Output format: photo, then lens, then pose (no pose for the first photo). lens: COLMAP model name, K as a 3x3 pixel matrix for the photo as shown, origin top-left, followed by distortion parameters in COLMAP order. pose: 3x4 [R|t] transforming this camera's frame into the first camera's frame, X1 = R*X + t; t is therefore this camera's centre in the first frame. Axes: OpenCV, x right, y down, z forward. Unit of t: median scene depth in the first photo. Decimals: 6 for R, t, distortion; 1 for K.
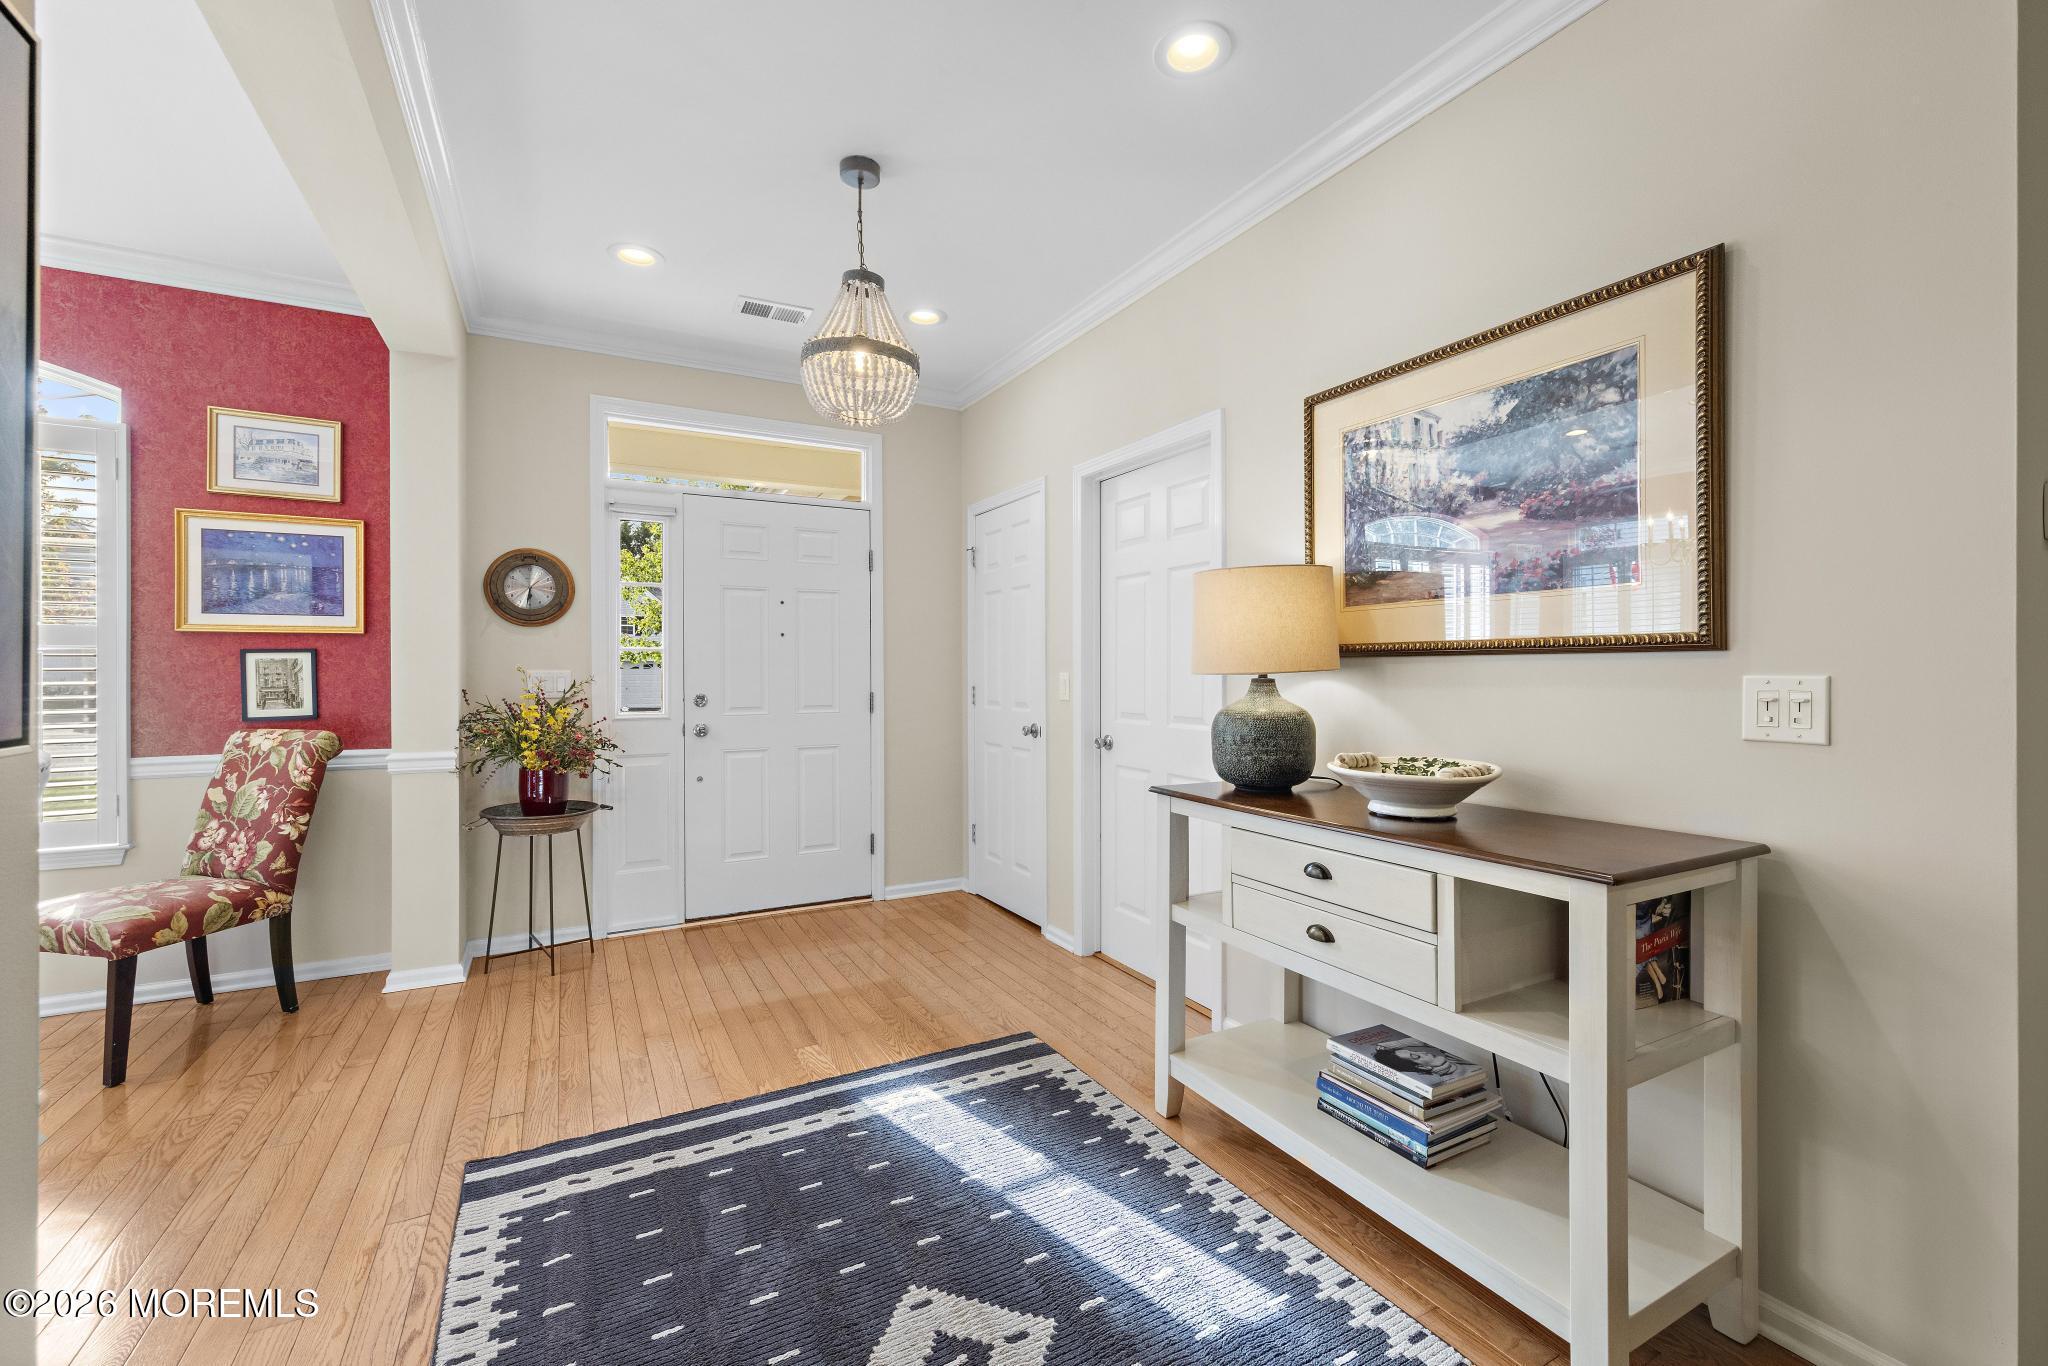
lens RADIAL K [[847.5, 0, 1029.9], [0, 847.5, 675.5], [0, 0, 1]] dist [0.001953, -0.000169]
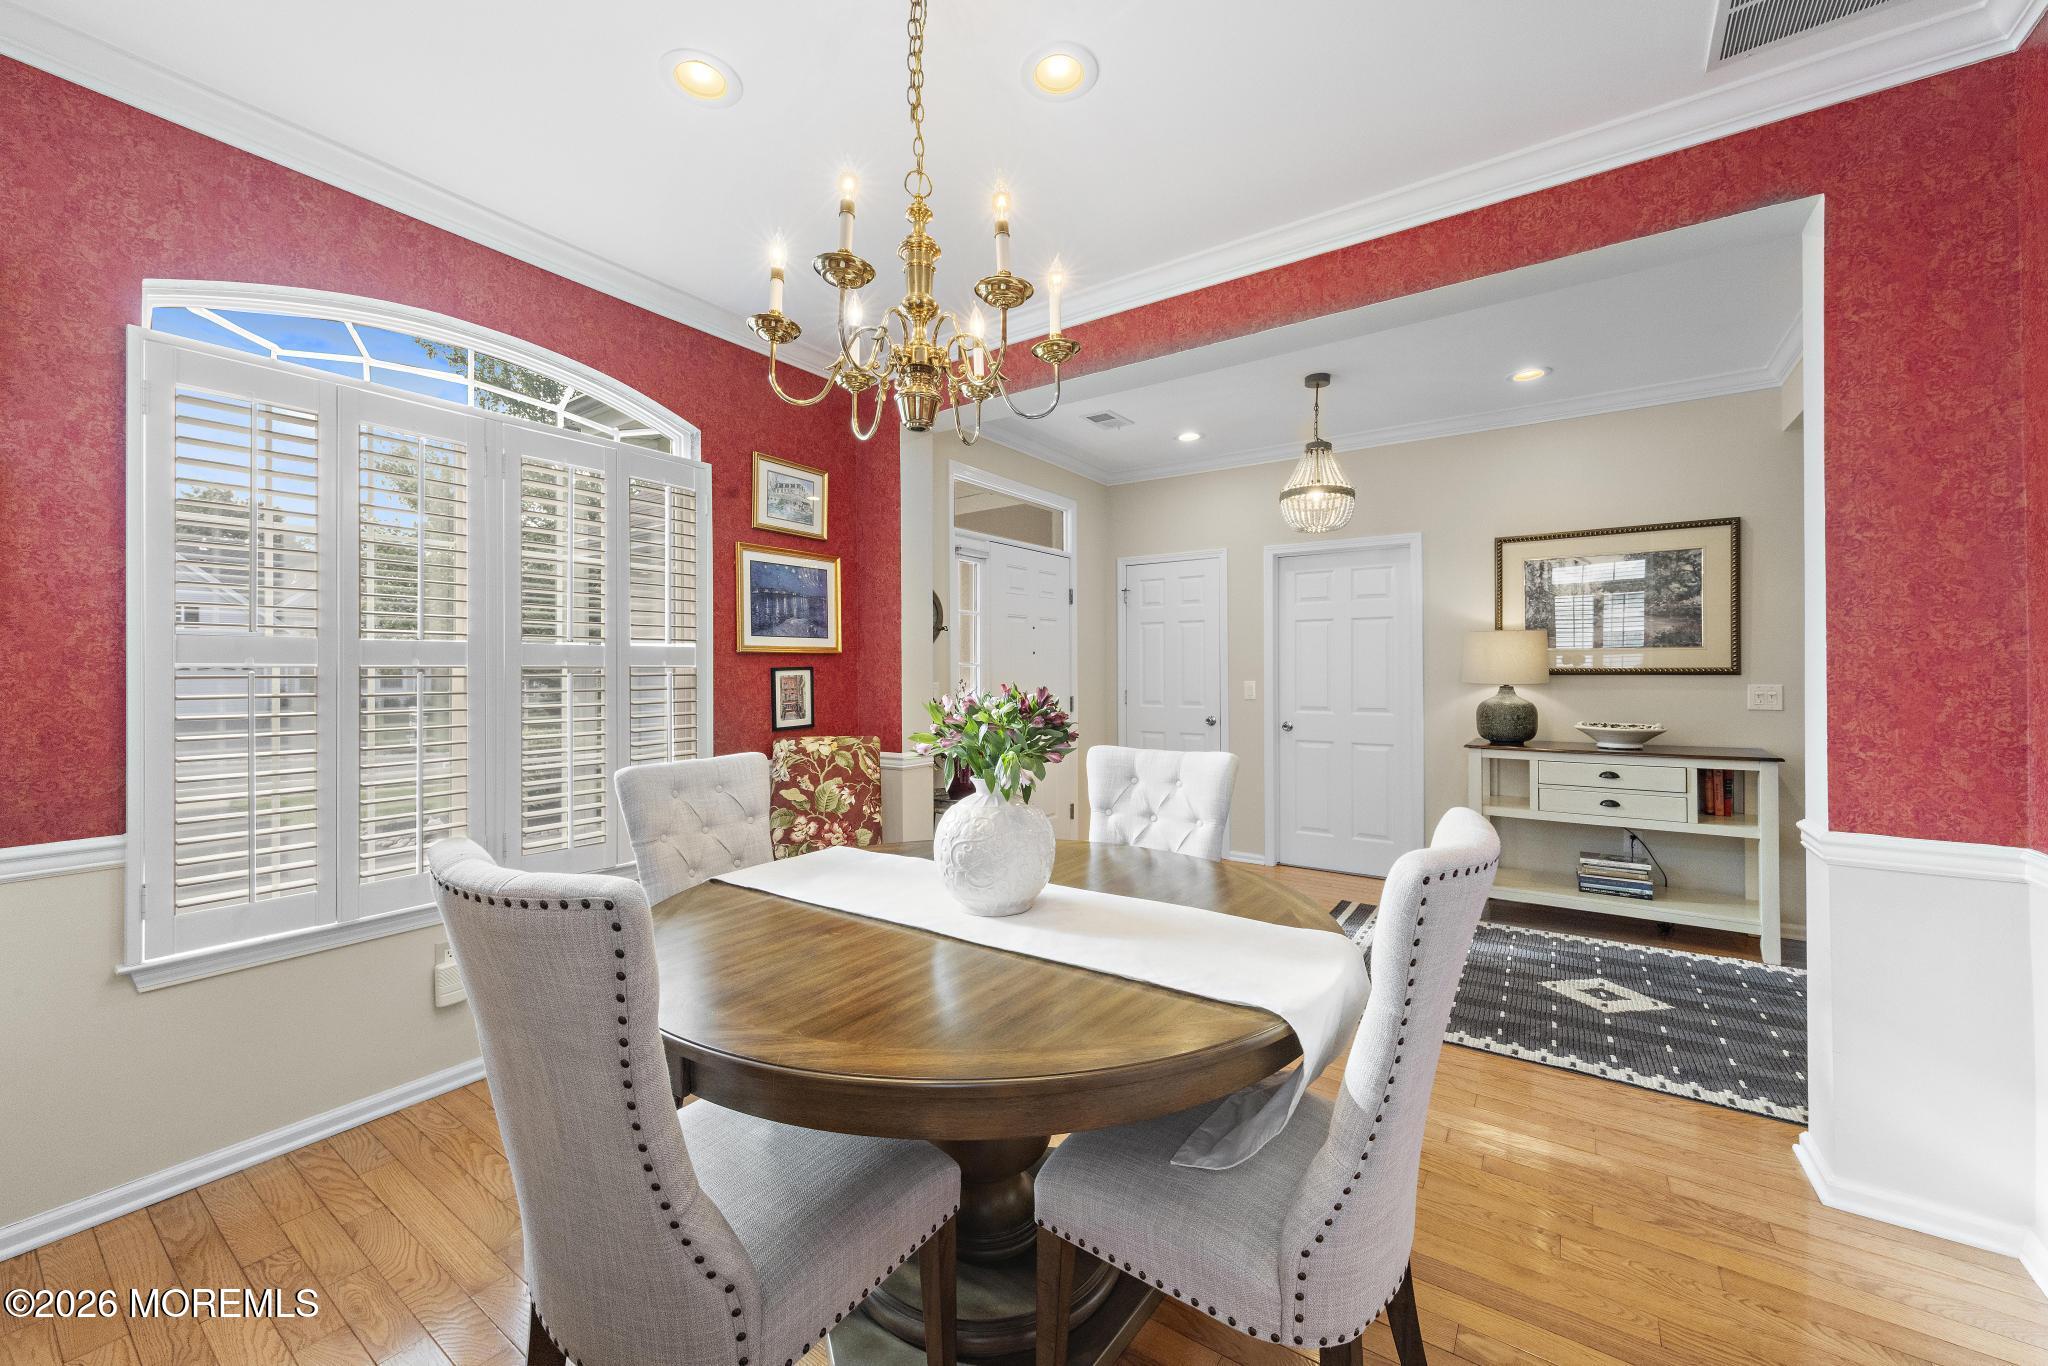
lens RADIAL K [[787.5, 0, 1015.2], [0, 787.5, 670.6], [0, 0, 1]] dist [0.000523, 0.000041]
pose [[0.897564, -0.002127, 0.440880, -1.157076], [0.004218, 0.999984, -0.003762, -0.022627], [-0.440865, 0.005236, 0.897558, -0.091209]]
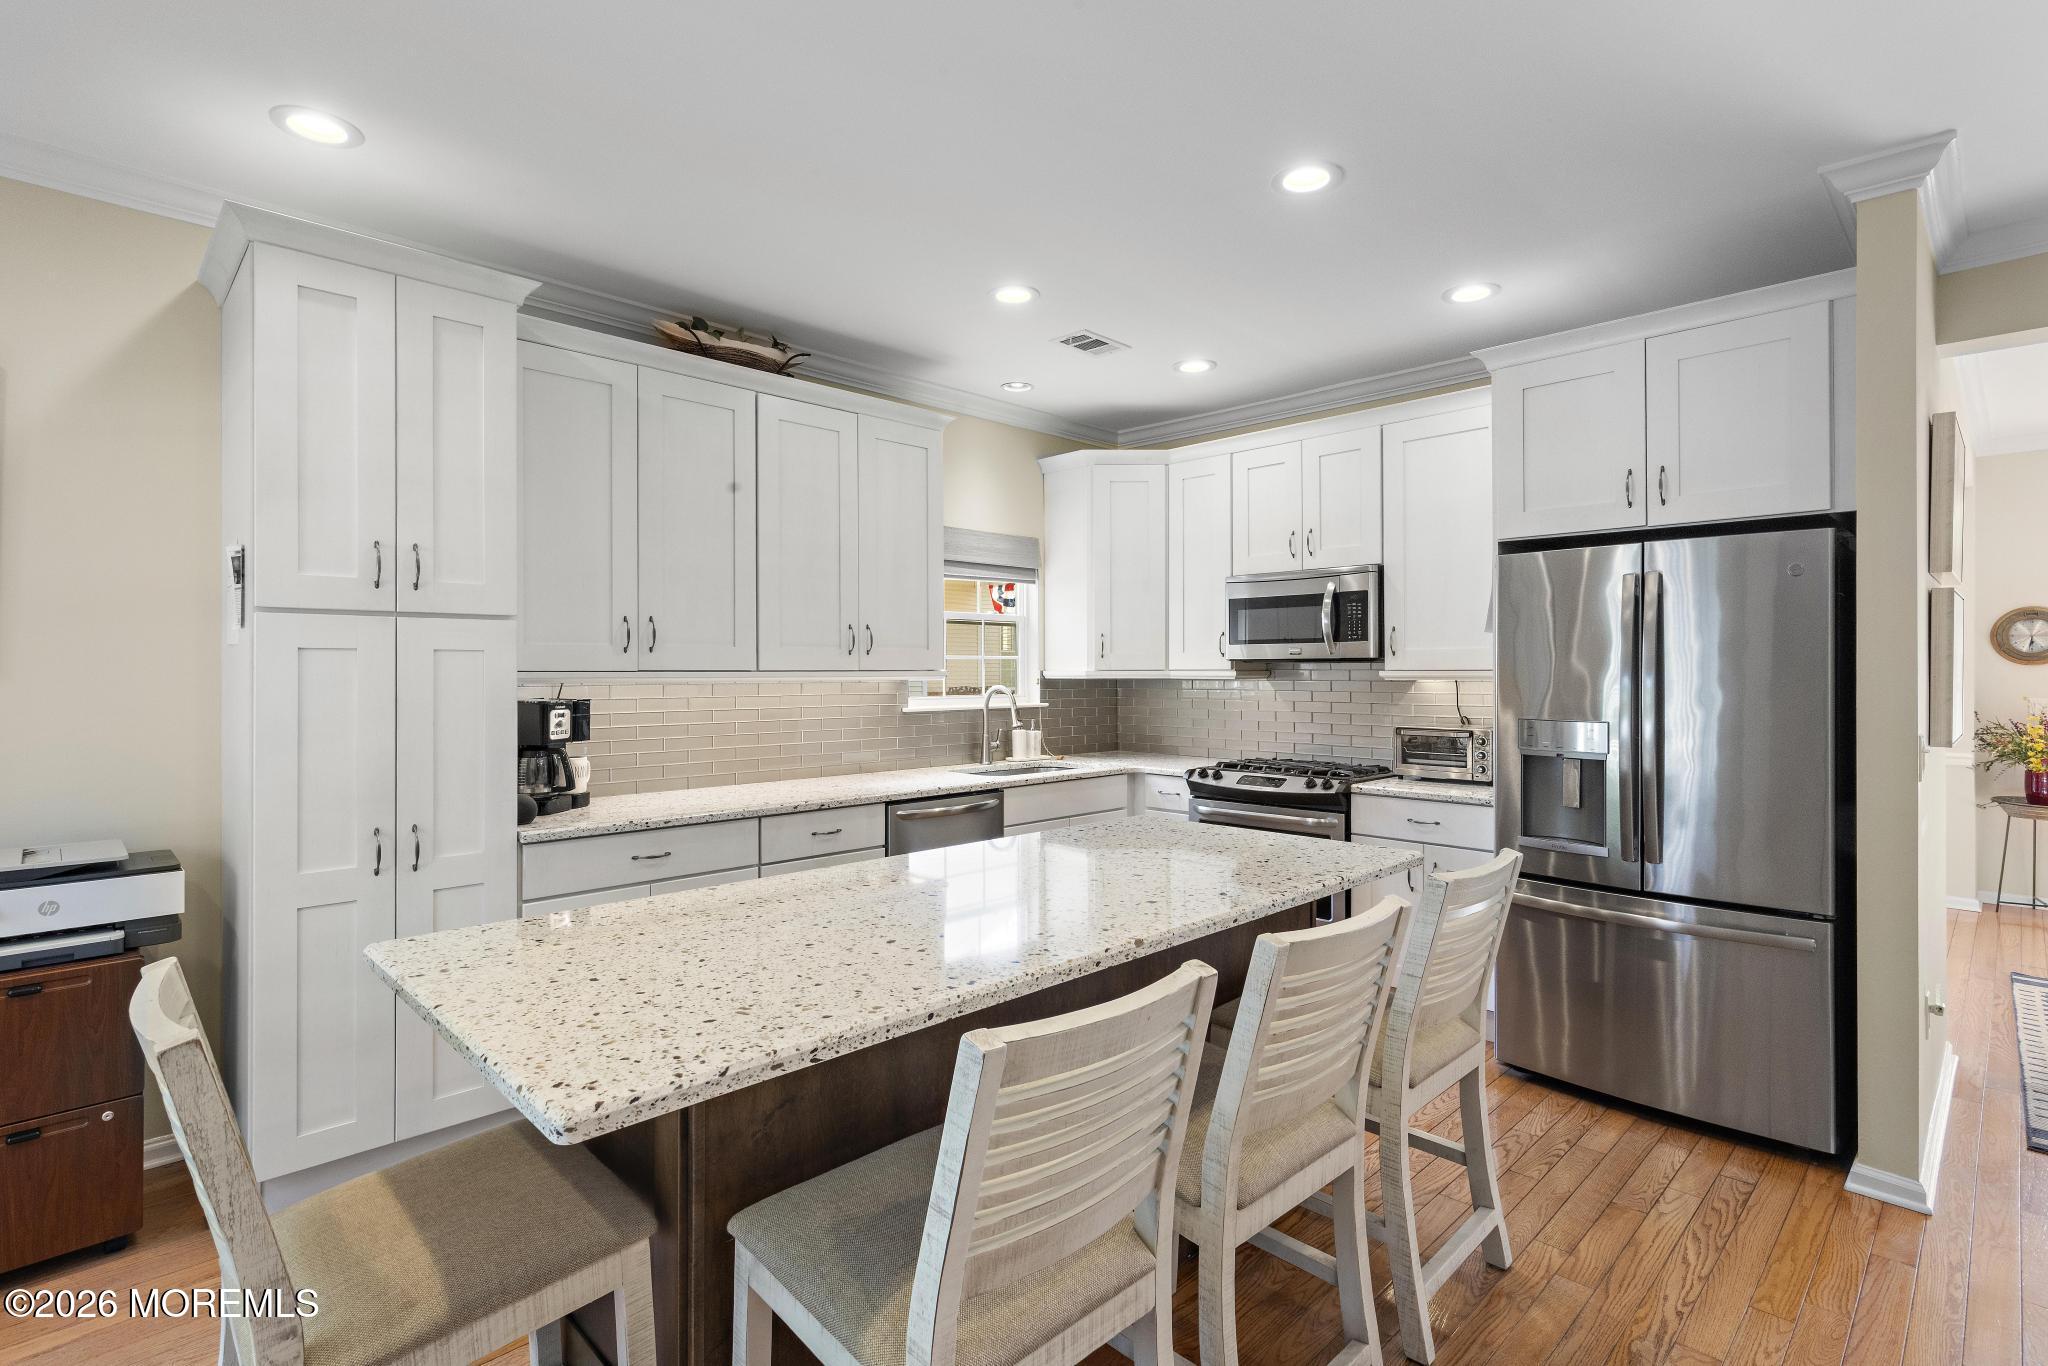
lens RADIAL K [[973.2, 0, 1021.3], [0, 973.2, 662.1], [0, 0, 1]] dist [0.002509, 0.000832]
pose [[0.268035, -0.006822, -0.963385, 0.549937], [-0.003226, 0.999963, -0.007979, -0.054163], [0.963404, 0.005247, 0.268004, -1.118064]]
